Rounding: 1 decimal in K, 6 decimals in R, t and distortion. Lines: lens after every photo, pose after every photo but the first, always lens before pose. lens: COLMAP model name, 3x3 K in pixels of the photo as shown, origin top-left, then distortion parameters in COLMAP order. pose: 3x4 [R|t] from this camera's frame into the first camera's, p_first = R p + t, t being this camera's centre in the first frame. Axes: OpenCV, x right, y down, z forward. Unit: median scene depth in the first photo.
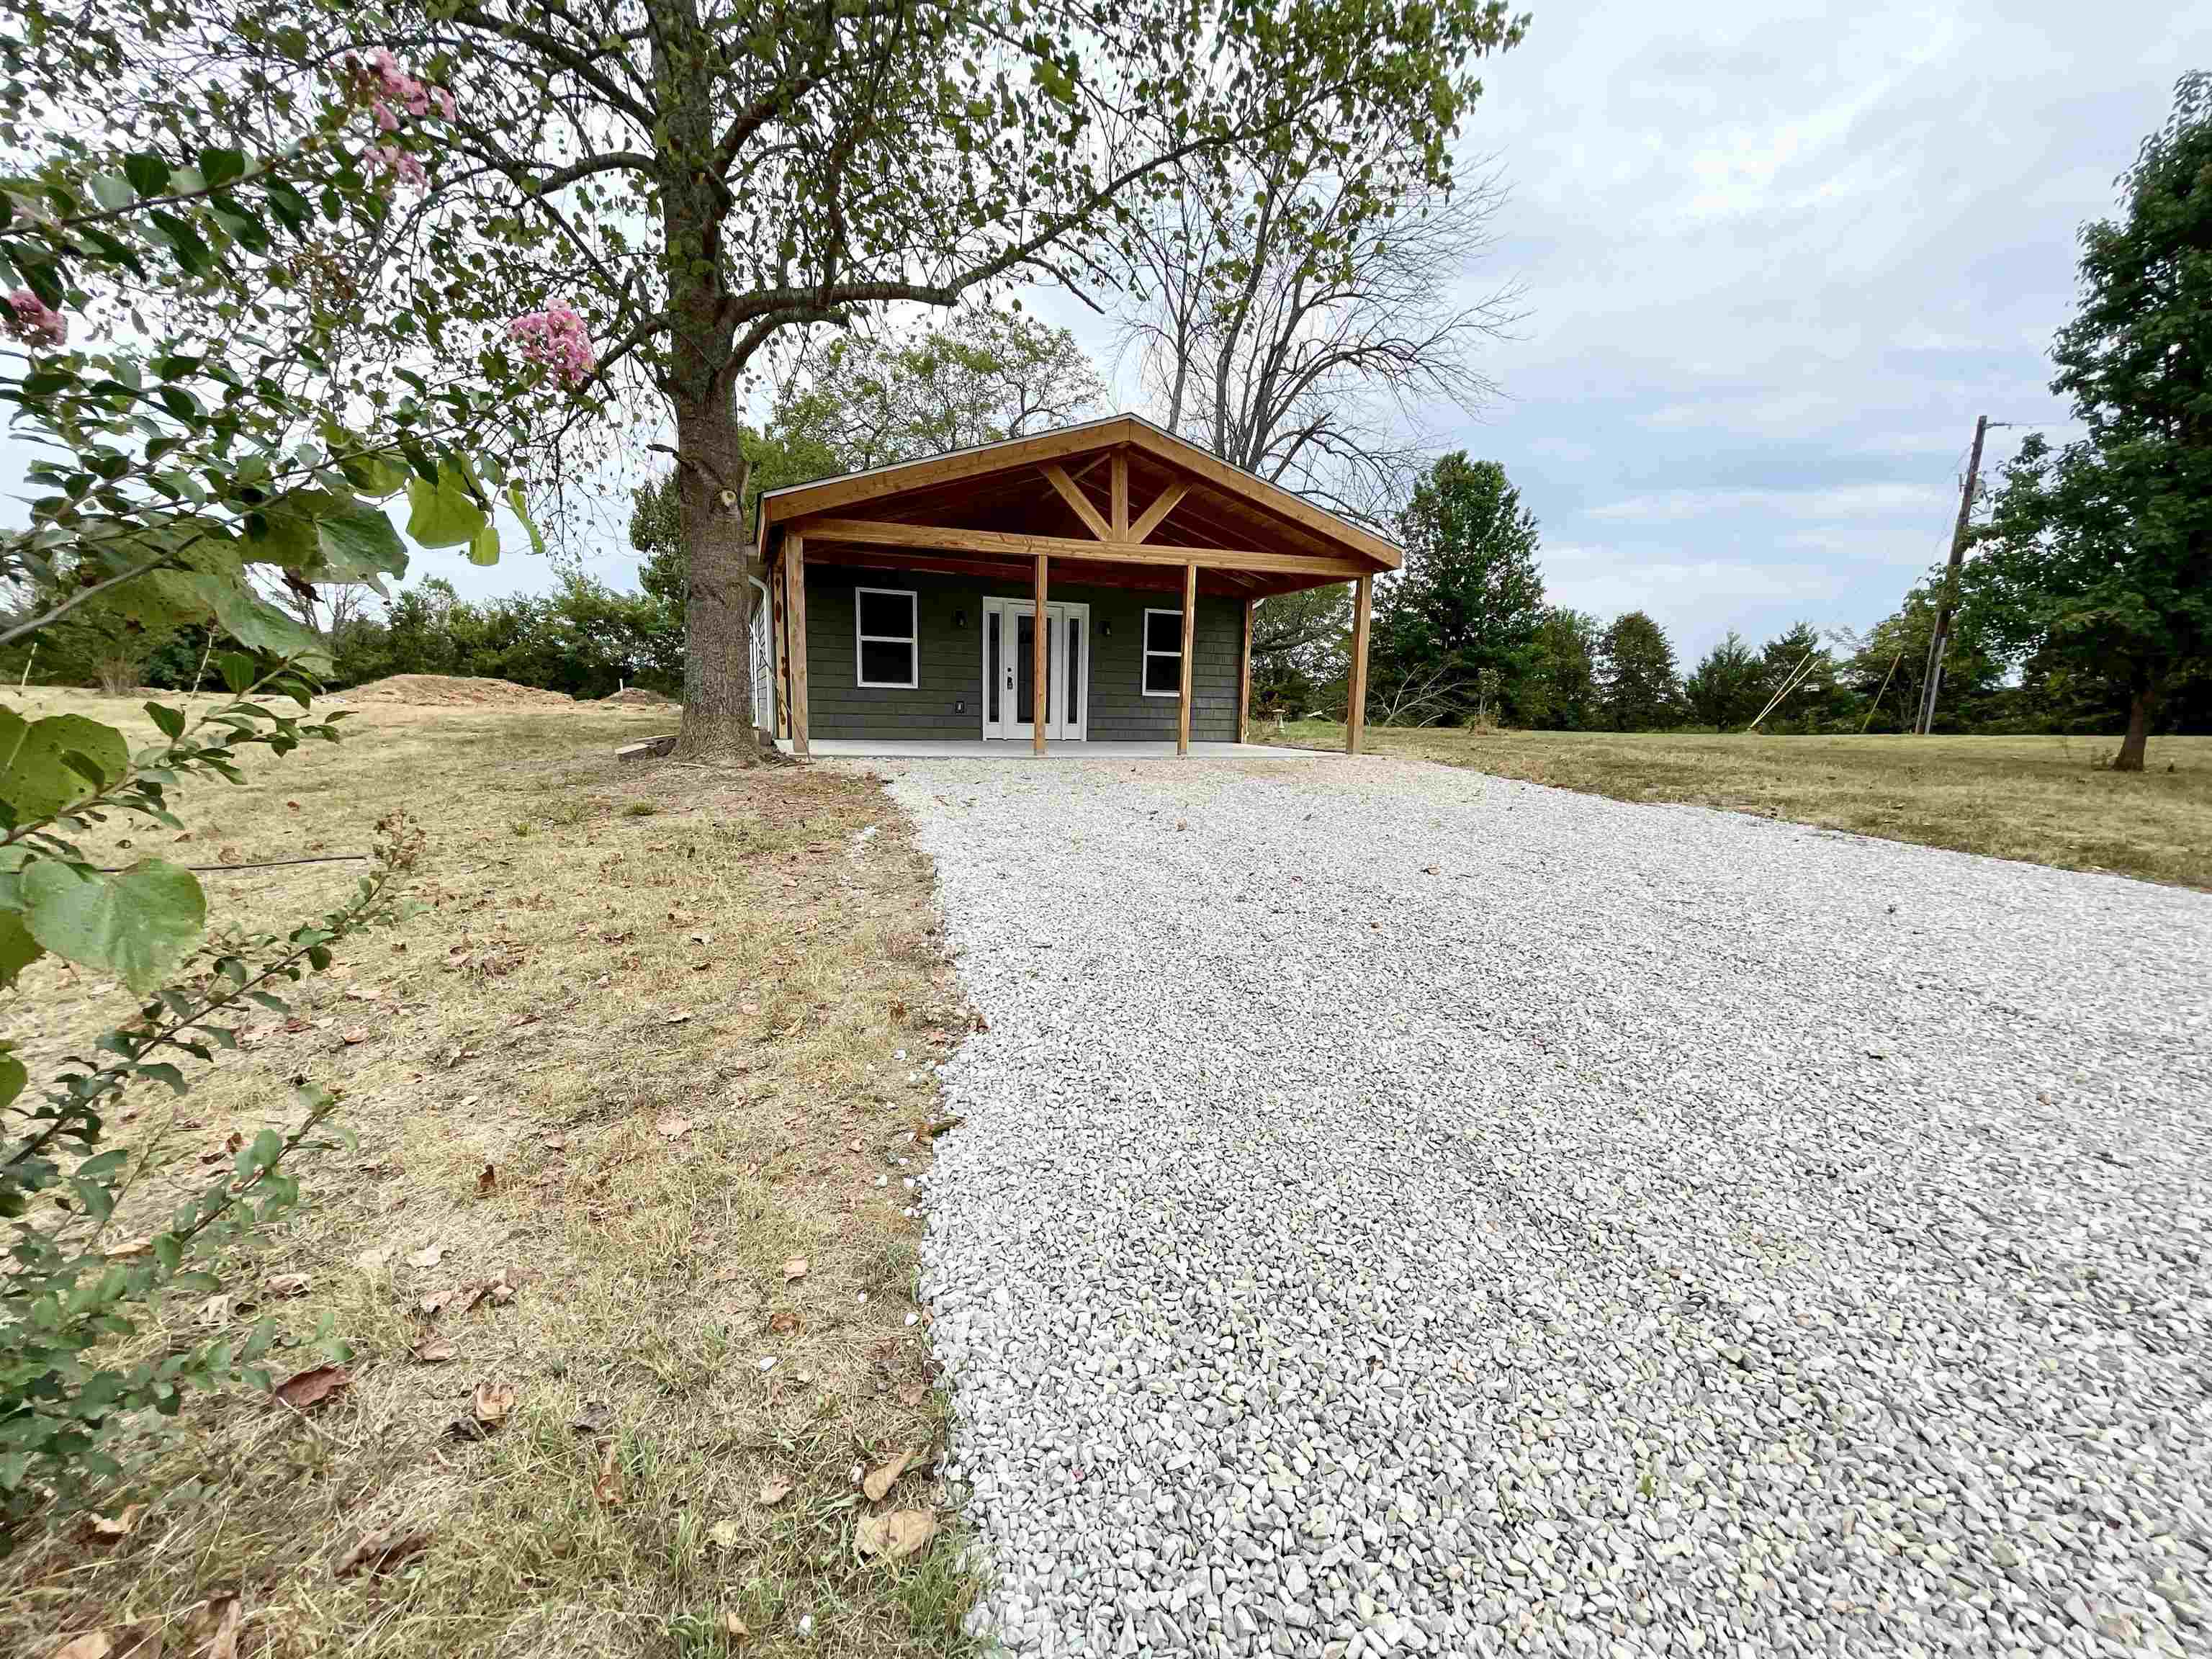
lens RADIAL K [[900.6, 0, 1104.7], [0, 900.6, 843.1], [0, 0, 1]] dist [-0.000196, 0.001582]
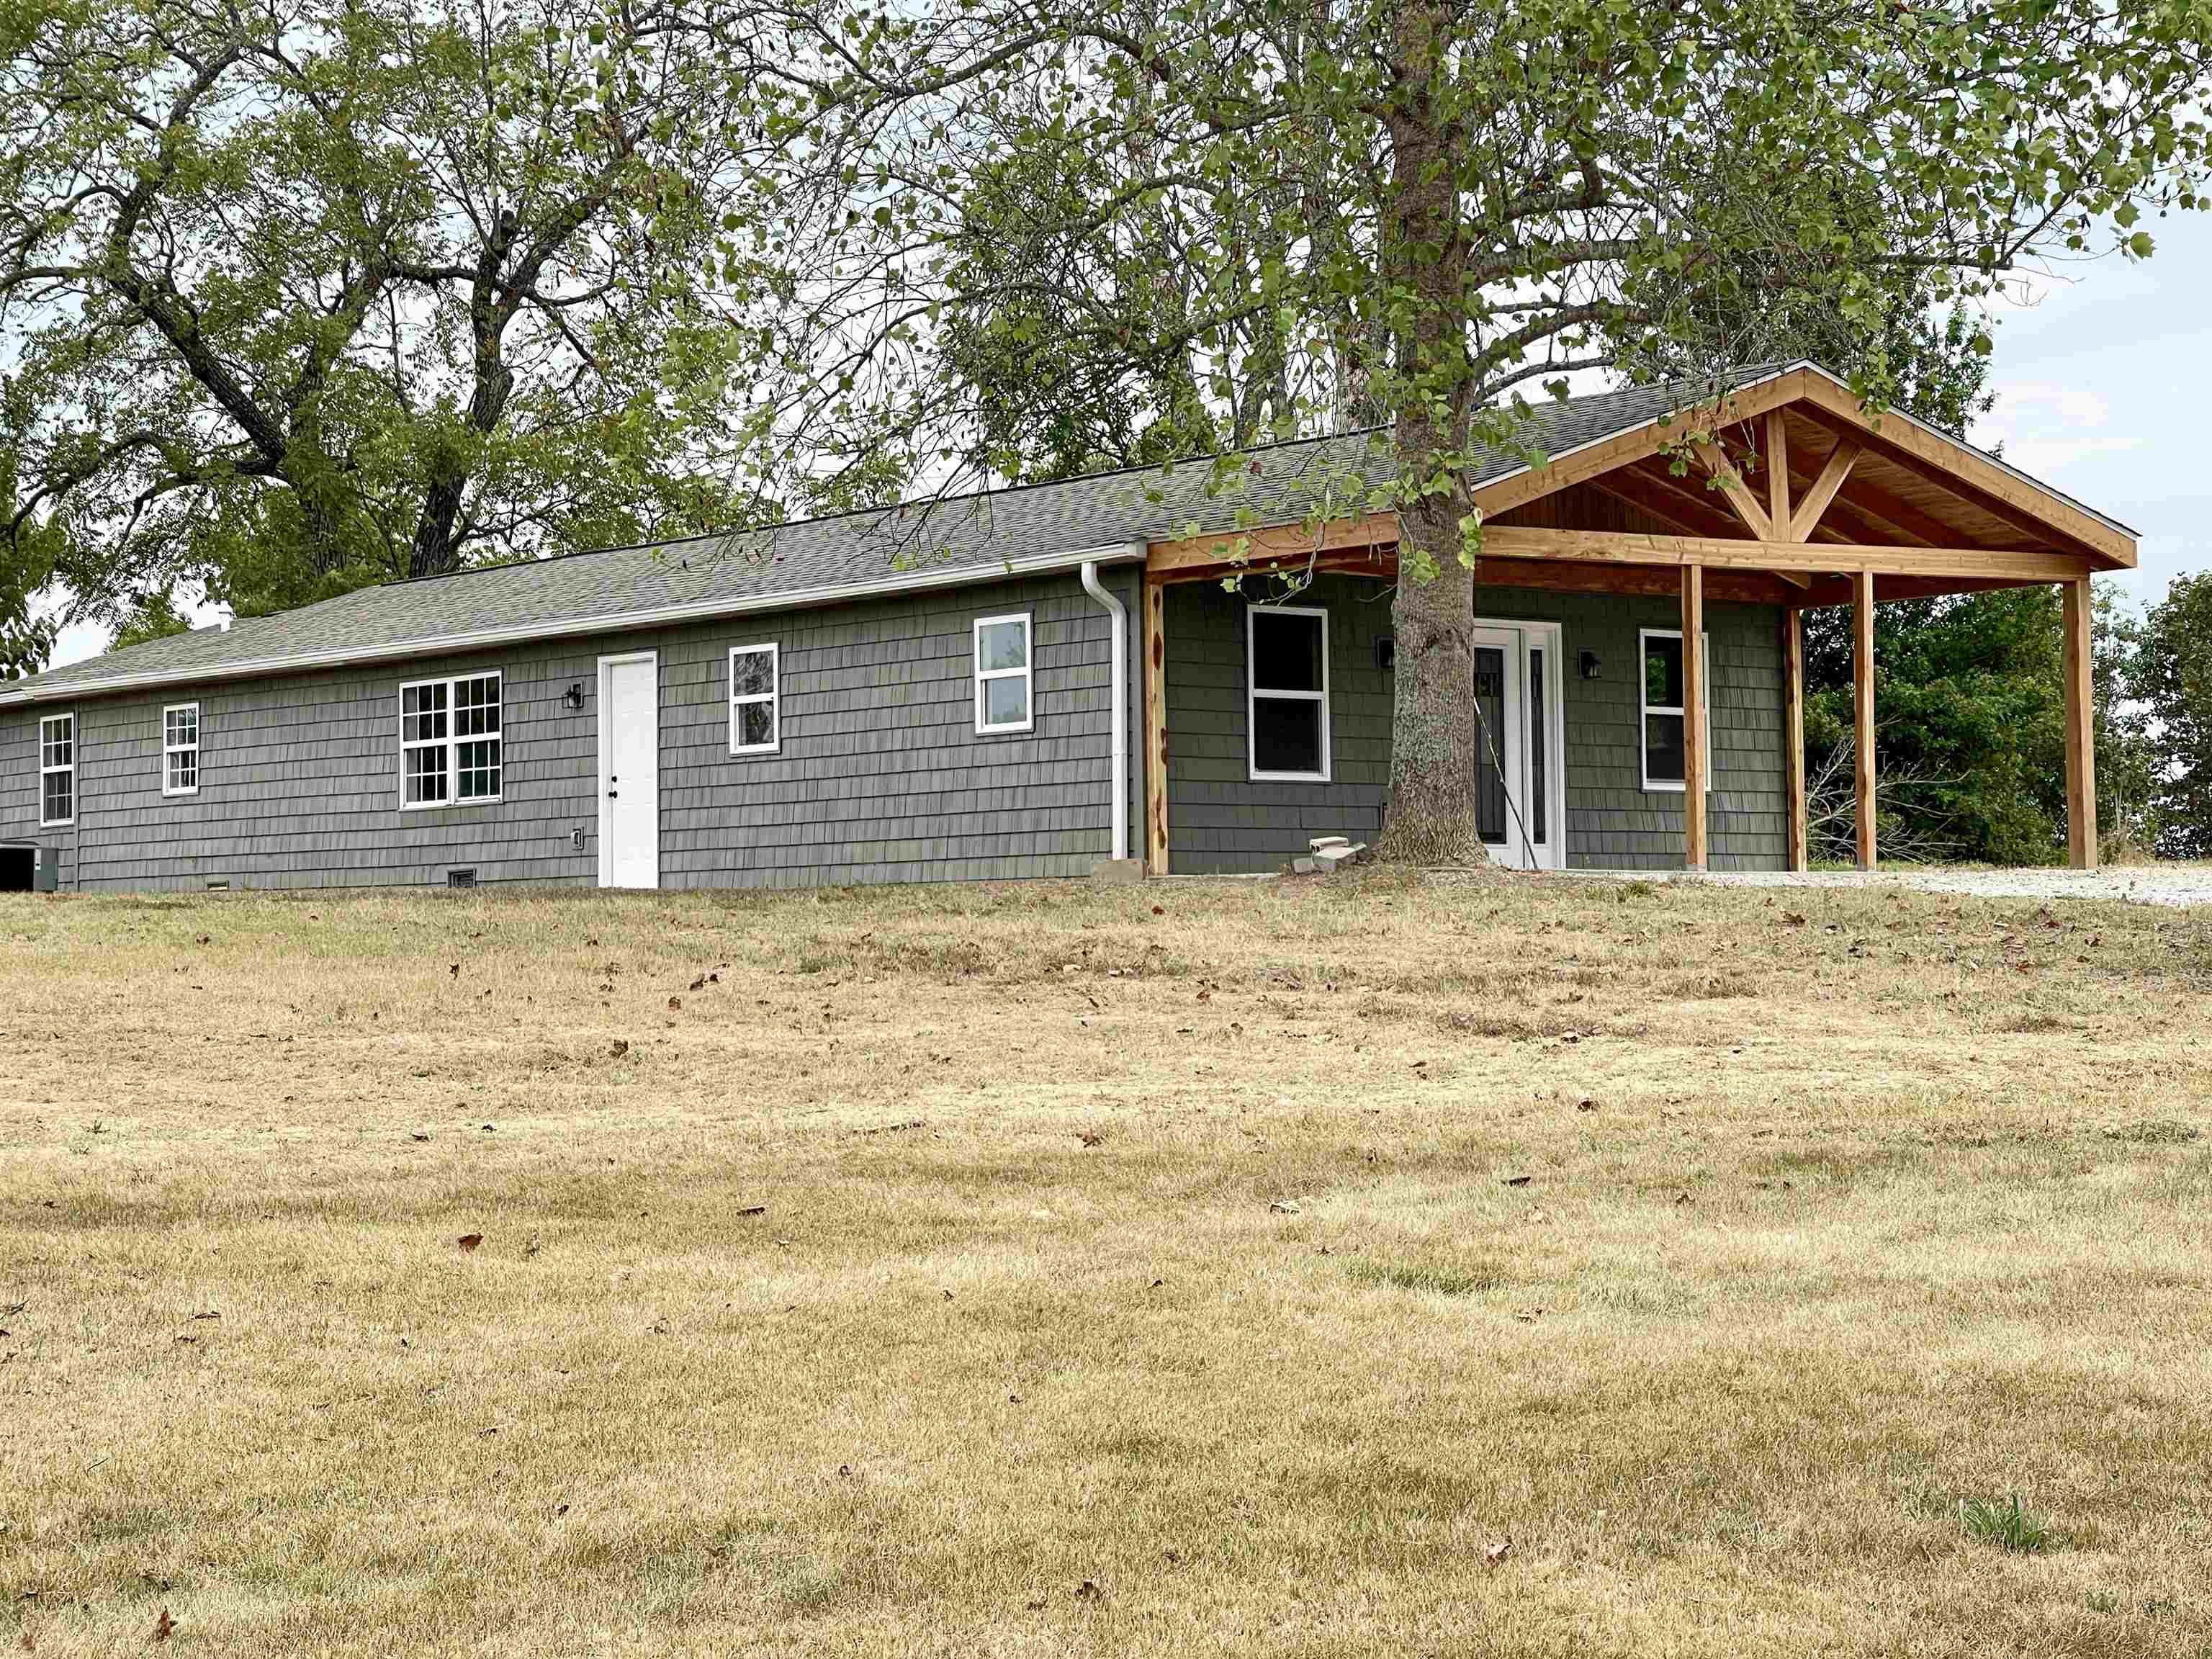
lens RADIAL K [[4133.1, 0, 1105.6], [0, 4133.1, 827.6], [0, 0, 1]] dist [0.054417, 0.000000]
pose [[0.957159, -0.029205, 0.288085, -1.085956], [0.081213, 0.982044, -0.170275, 0.278860], [-0.277939, 0.186376, 0.942345, -1.353303]]
